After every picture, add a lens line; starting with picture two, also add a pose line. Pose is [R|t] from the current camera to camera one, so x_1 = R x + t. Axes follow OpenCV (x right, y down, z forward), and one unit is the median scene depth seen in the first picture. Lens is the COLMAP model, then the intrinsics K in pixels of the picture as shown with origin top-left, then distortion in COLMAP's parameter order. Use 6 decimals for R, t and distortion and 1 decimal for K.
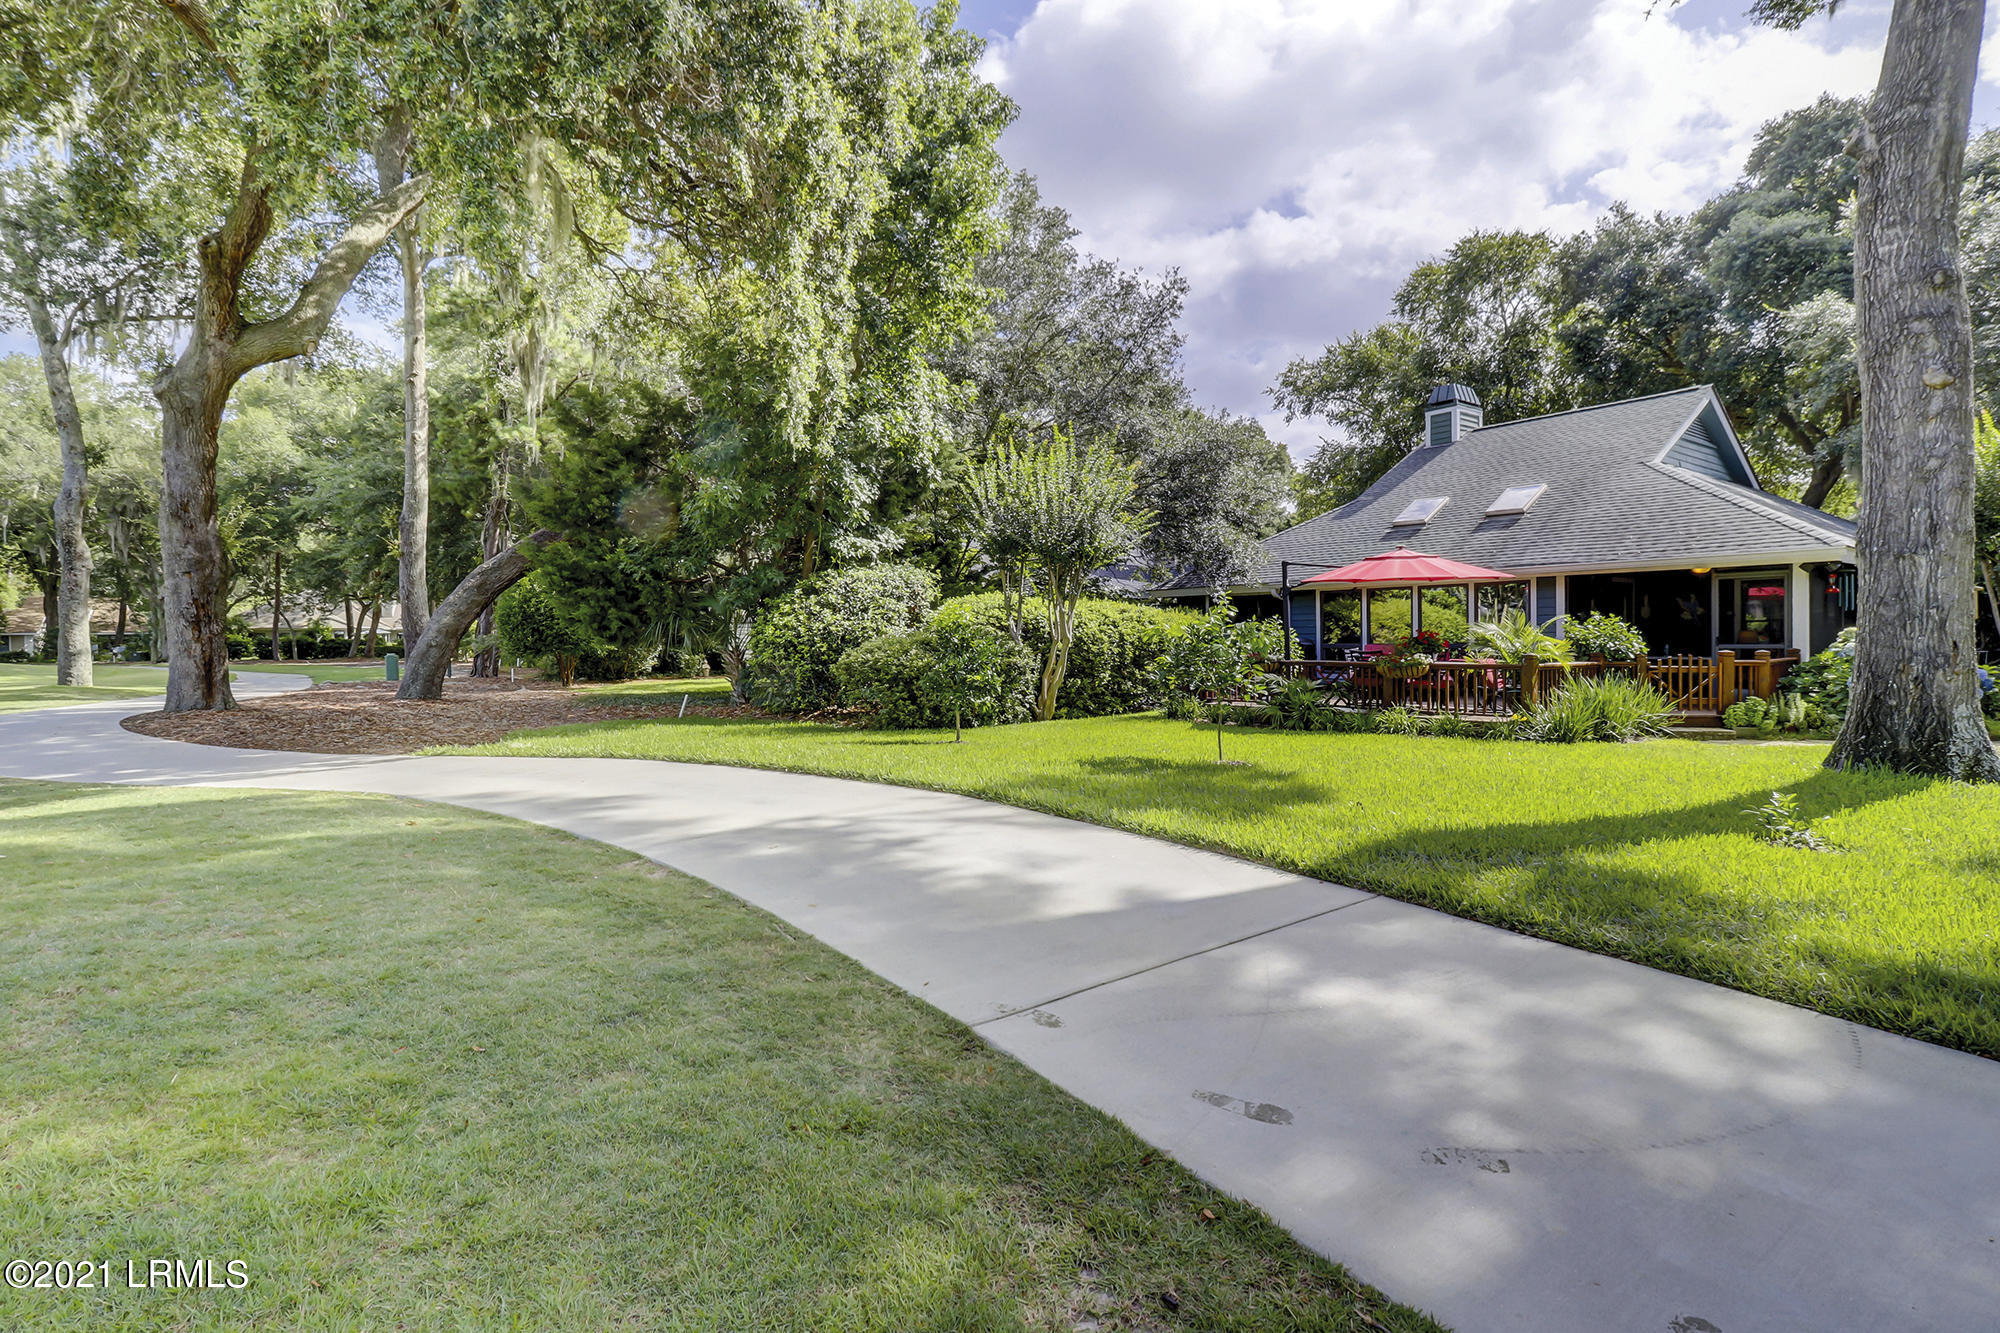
lens RADIAL K [[957.6, 0, 1005.6], [0, 957.6, 646.0], [0, 0, 1]] dist [0.027011, -0.010436]
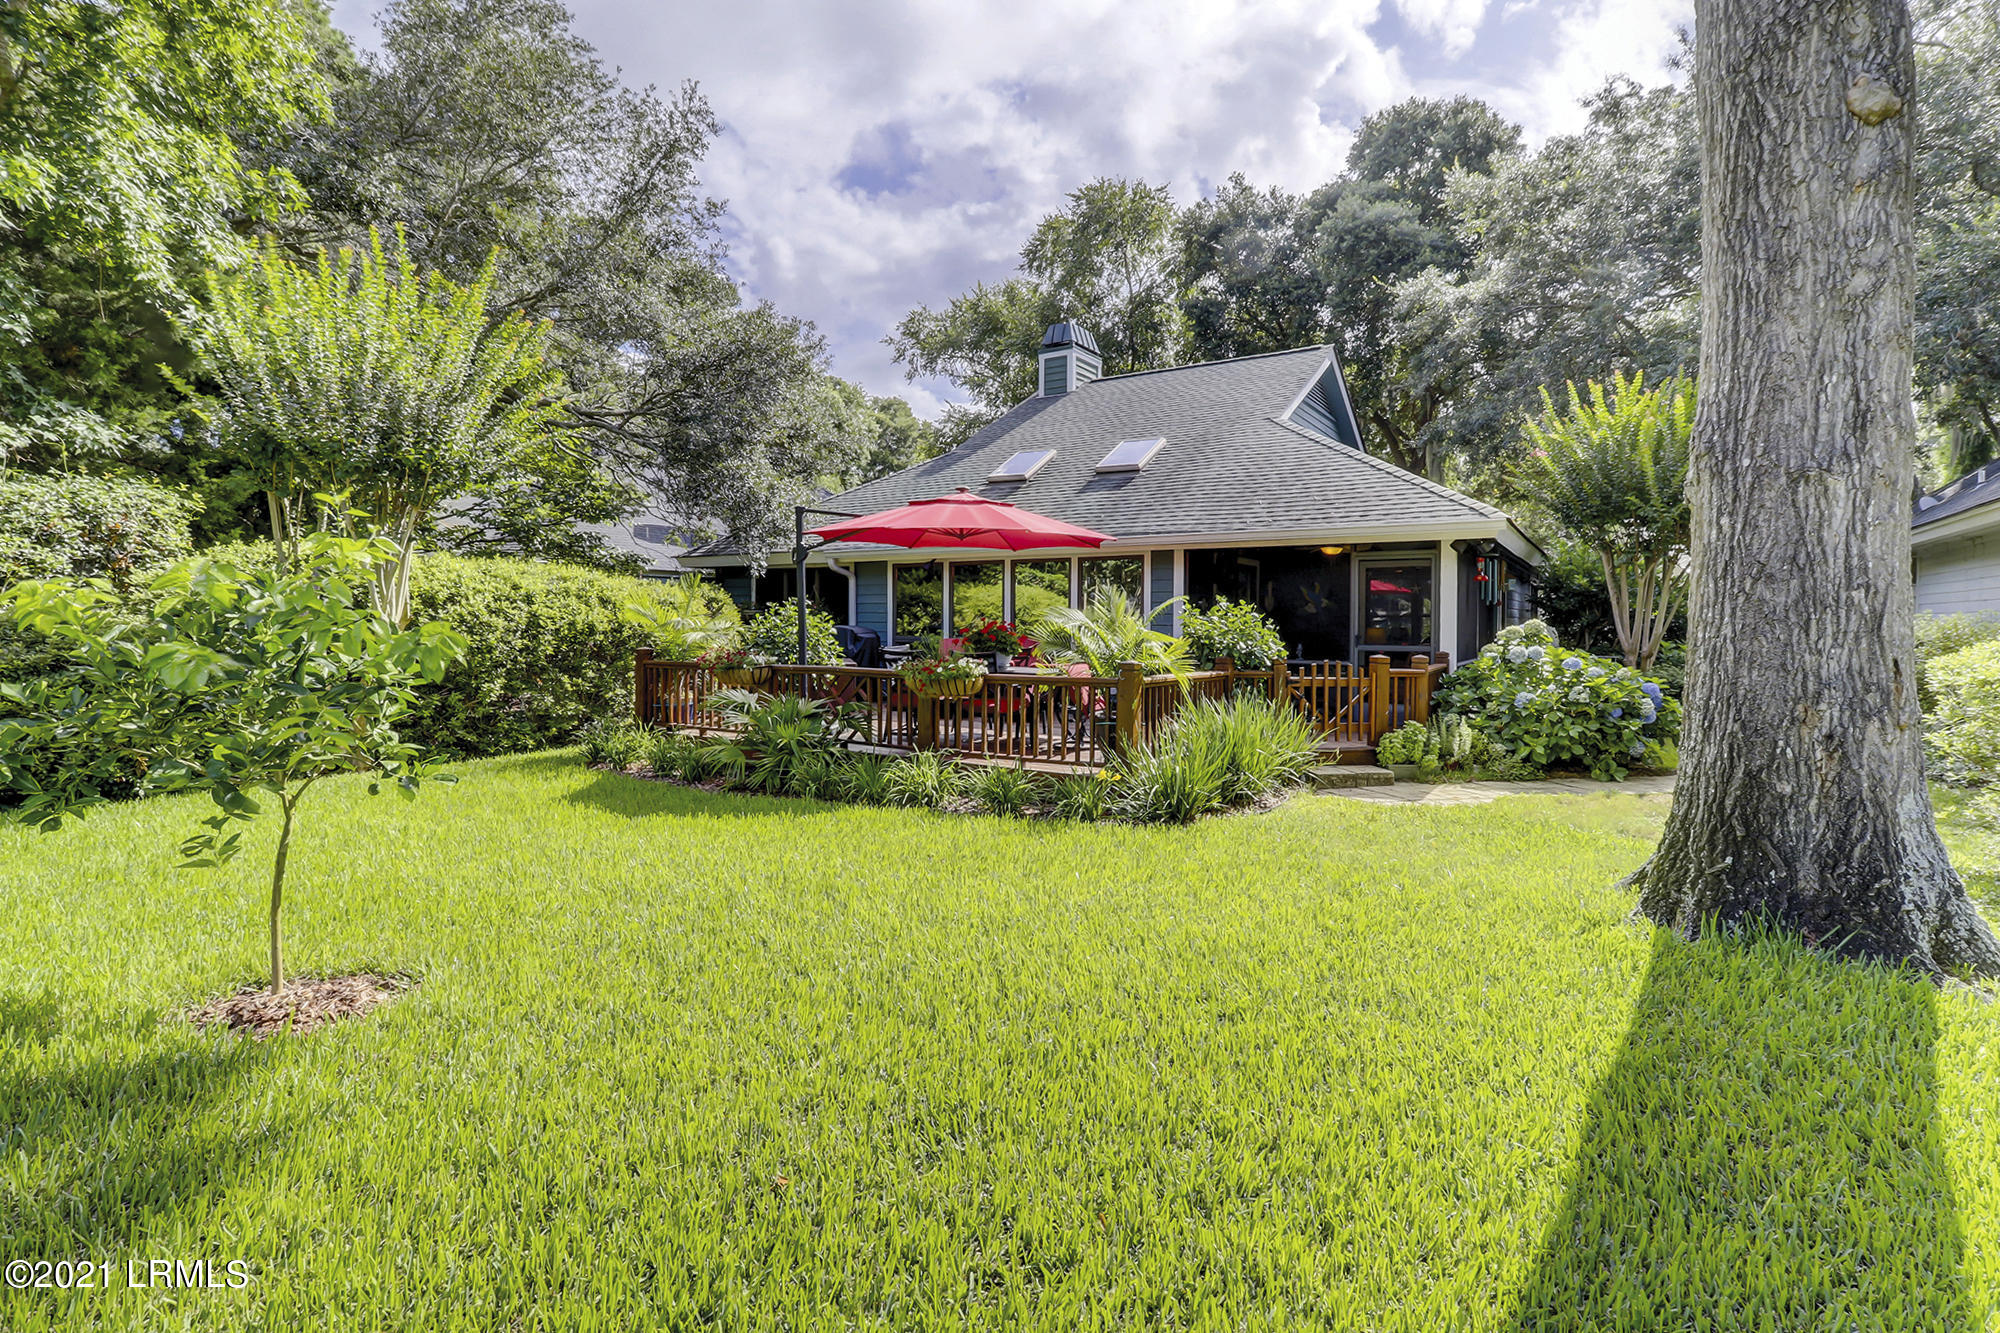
lens RADIAL K [[971.8, 0, 998.9], [0, 971.8, 622.7], [0, 0, 1]] dist [-0.000274, 0.000374]
pose [[0.944083, 0.017847, 0.329224, 0.238301], [-0.014489, 0.999815, -0.012650, -0.005945], [-0.329389, 0.007172, 0.944167, 0.407151]]
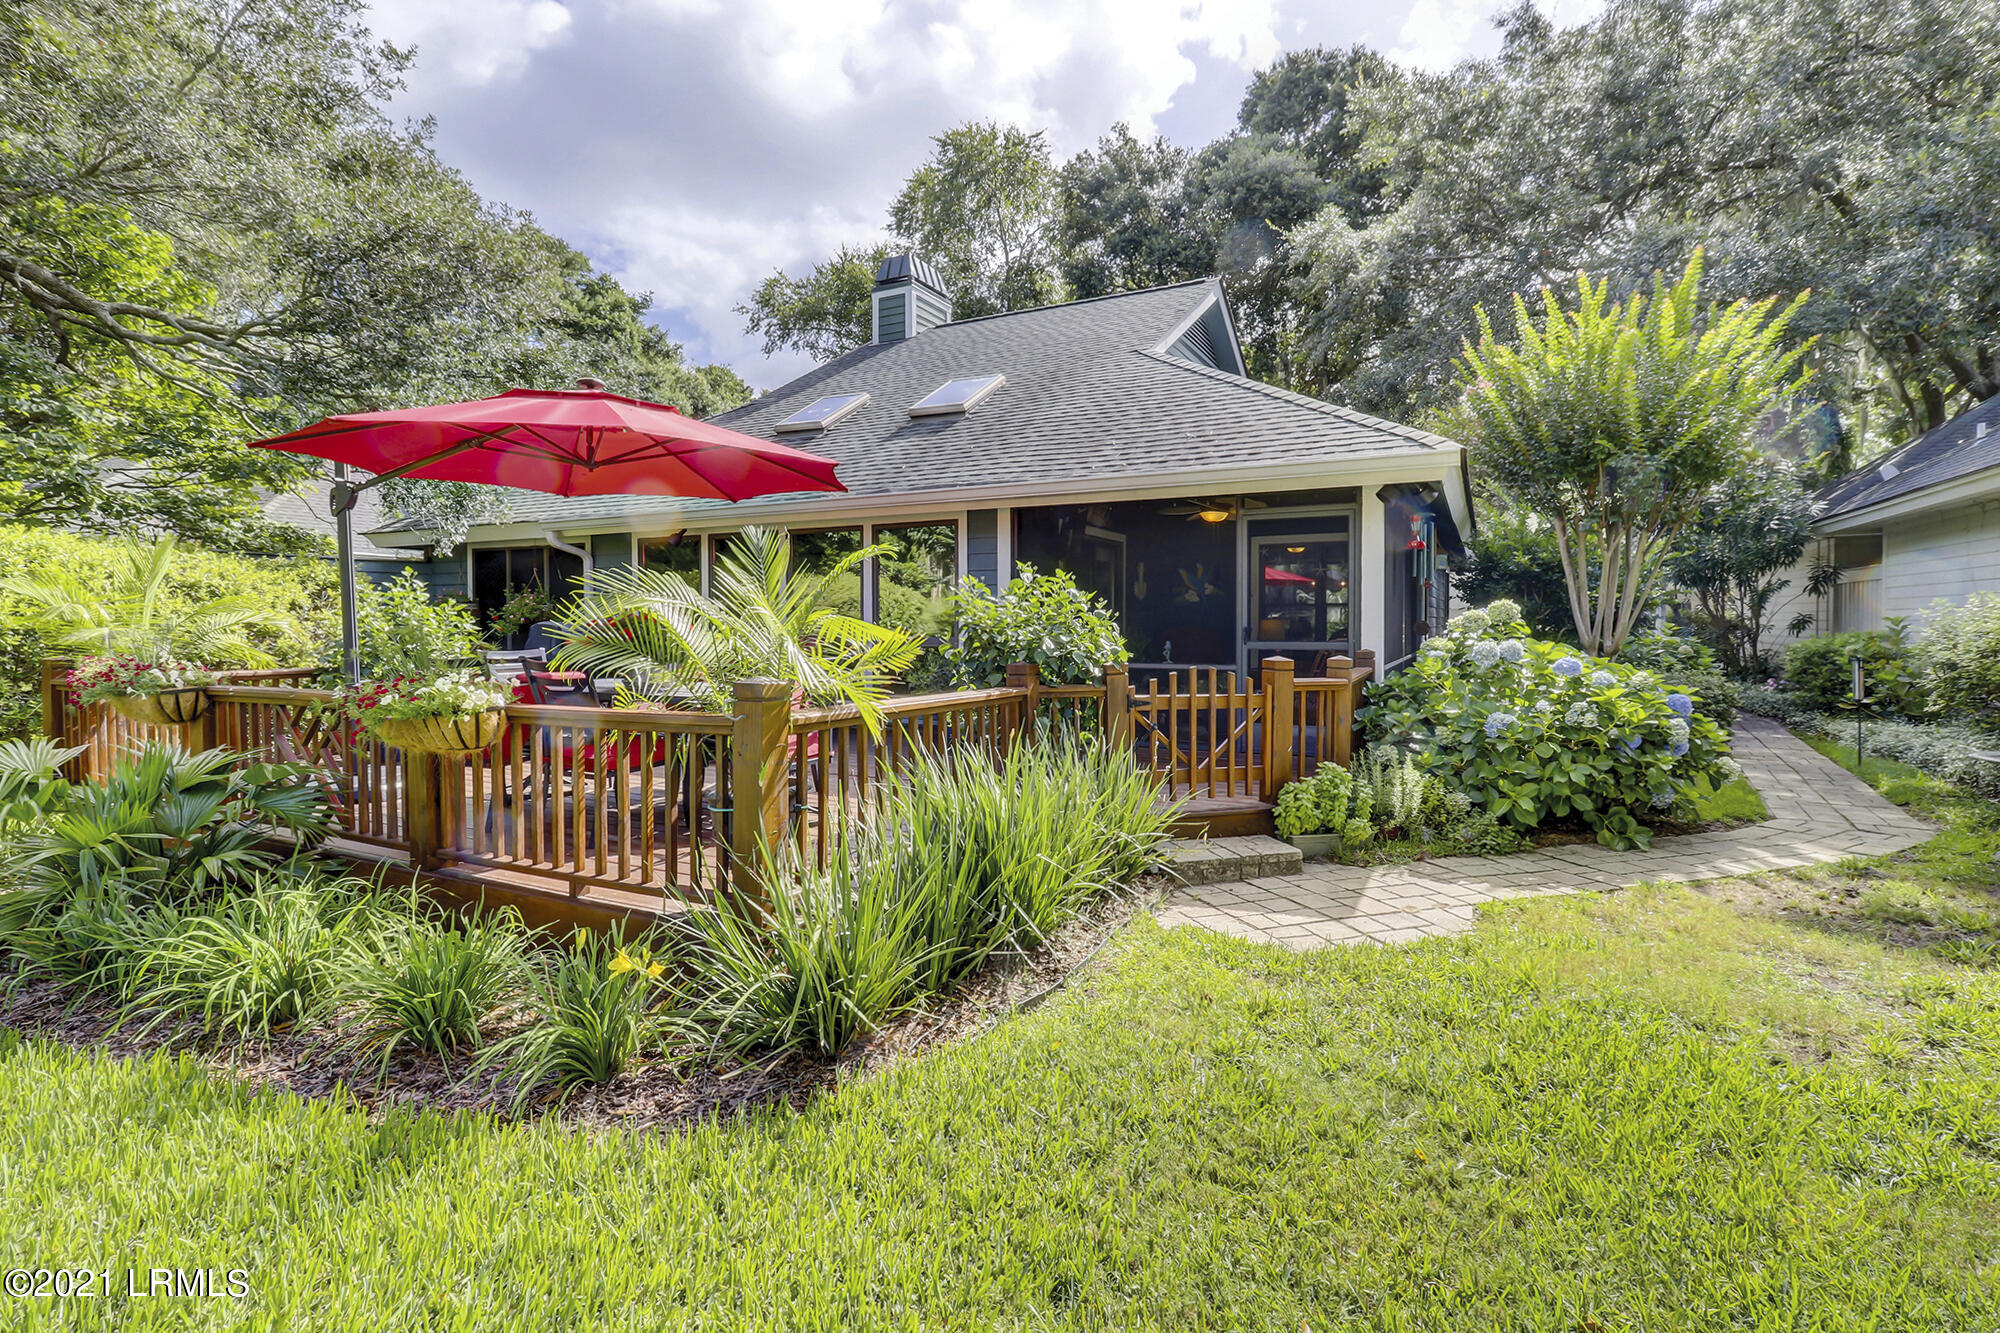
lens RADIAL K [[935.6, 0, 1006.5], [0, 935.6, 635.3], [0, 0, 1]] dist [0.002720, 0.000090]
pose [[0.909165, 0.005214, 0.416404, 0.438845], [-0.004527, 0.999986, -0.002638, -0.003379], [-0.416412, 0.000513, 0.909176, 0.642610]]
